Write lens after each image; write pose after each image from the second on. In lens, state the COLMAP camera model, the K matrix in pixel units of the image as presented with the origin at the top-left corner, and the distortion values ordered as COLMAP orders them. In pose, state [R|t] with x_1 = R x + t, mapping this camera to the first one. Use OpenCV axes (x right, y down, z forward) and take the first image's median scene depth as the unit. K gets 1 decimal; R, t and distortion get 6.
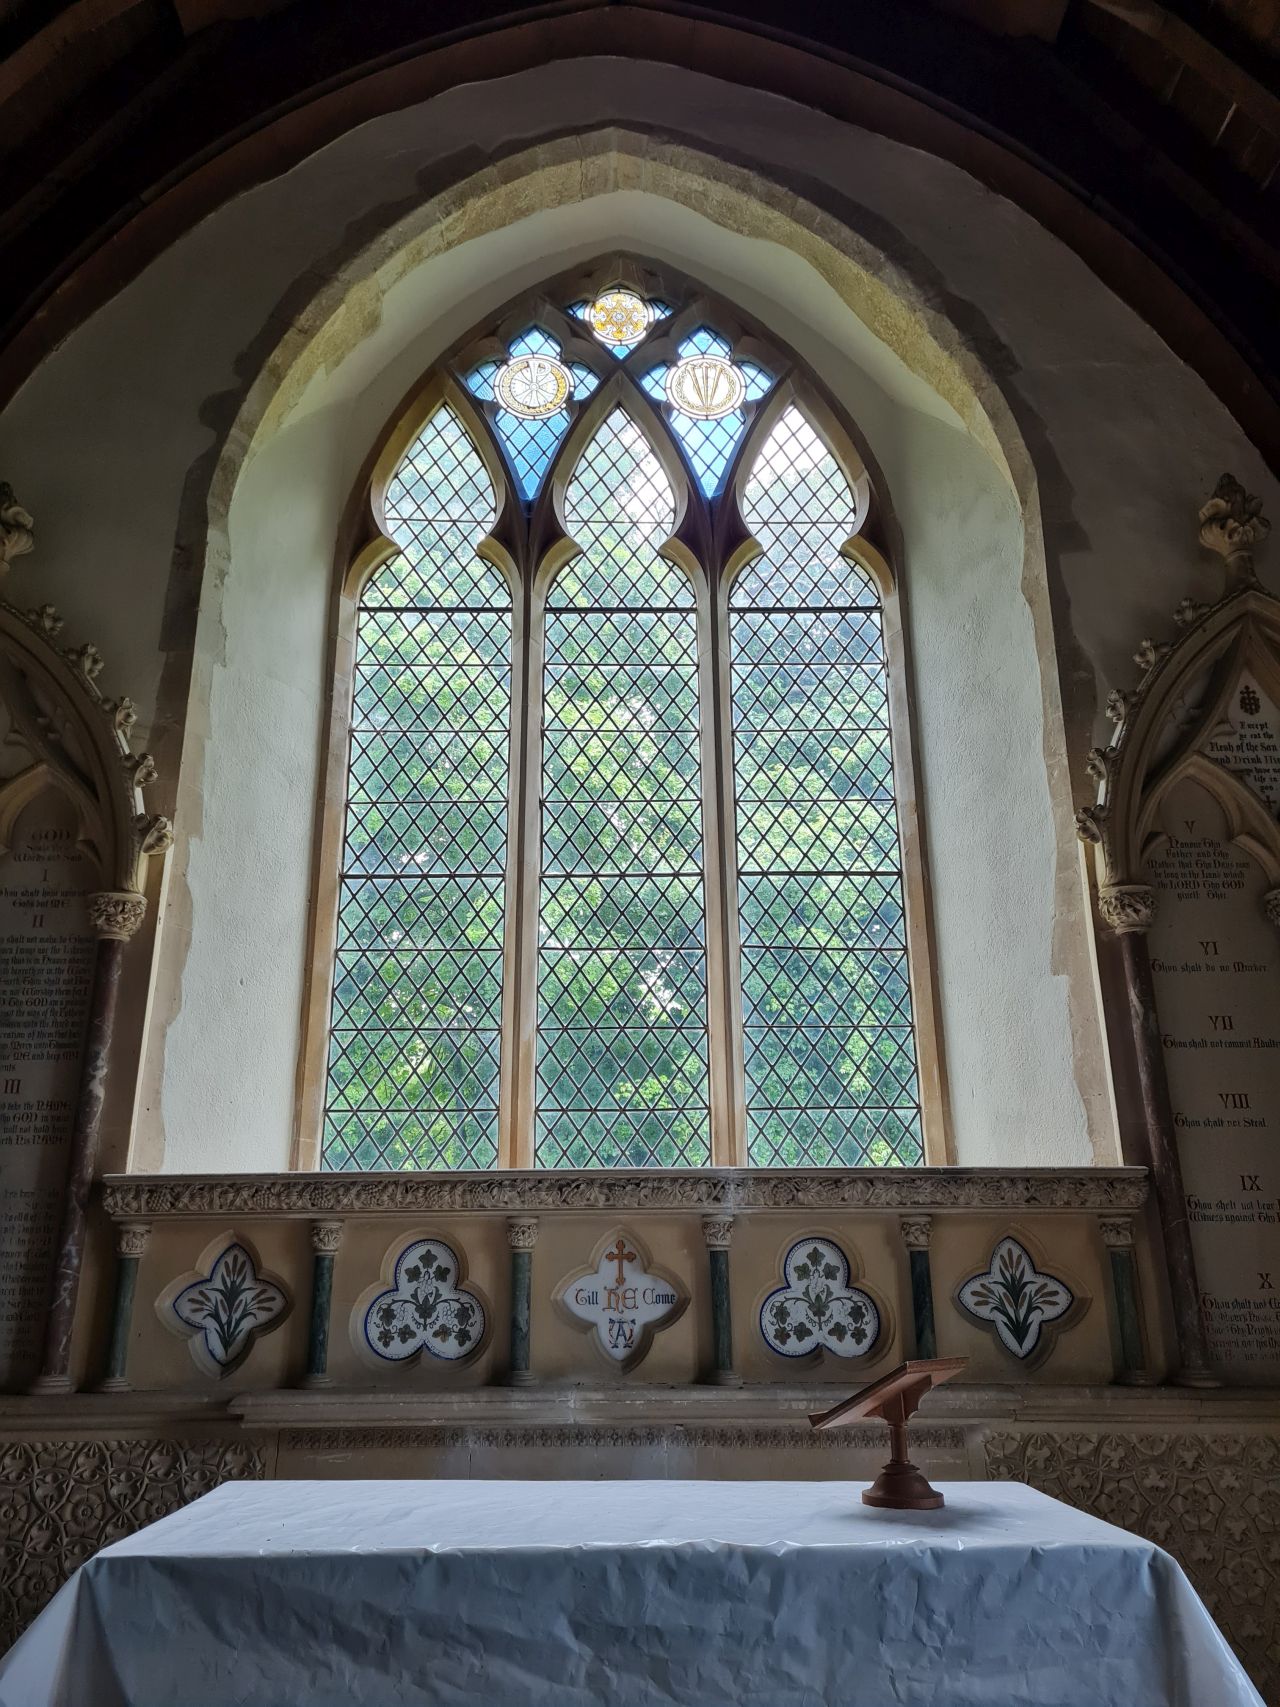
lens RADIAL K [[1279.3, 0, 616.1], [0, 1279.3, 860.5], [0, 0, 1]] dist [0.041642, -0.040759]
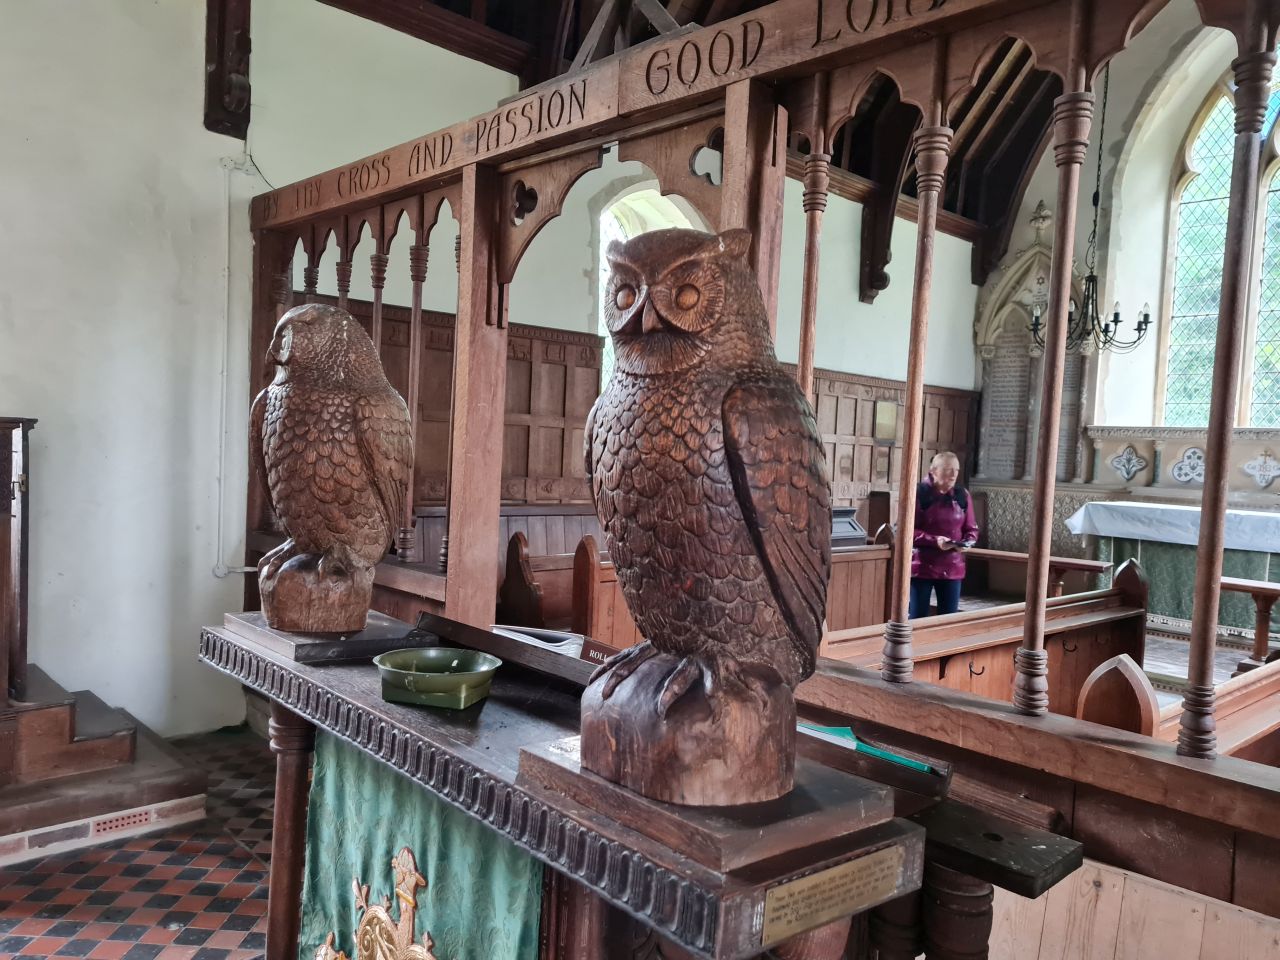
lens RADIAL K [[959.3, 0, 621.4], [0, 959.3, 475.5], [0, 0, 1]] dist [0.041642, -0.040759]
pose [[0.681257, 0.060896, -0.729507, 0.525356], [0.180336, 0.951862, 0.247866, -0.400904], [0.709484, -0.300417, 0.637481, -1.276969]]
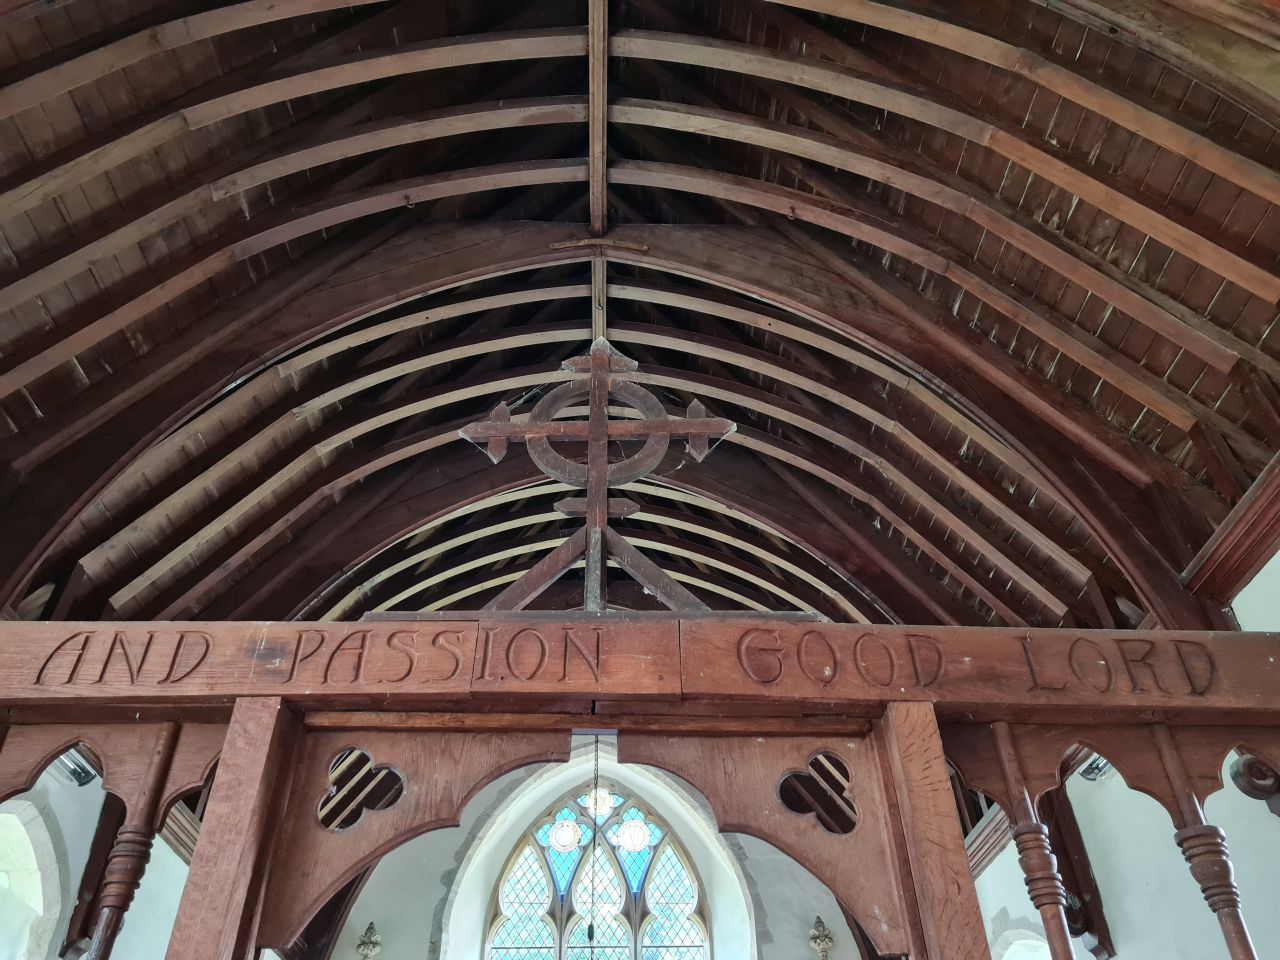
lens RADIAL K [[959.3, 0, 638.9], [0, 959.3, 475.0], [0, 0, 1]] dist [0.041642, -0.040759]
pose [[0.999198, 0.015804, 0.036778, -0.000896], [-0.001234, 0.930488, -0.366321, -0.406524], [-0.040011, 0.365982, 0.929761, -1.212089]]
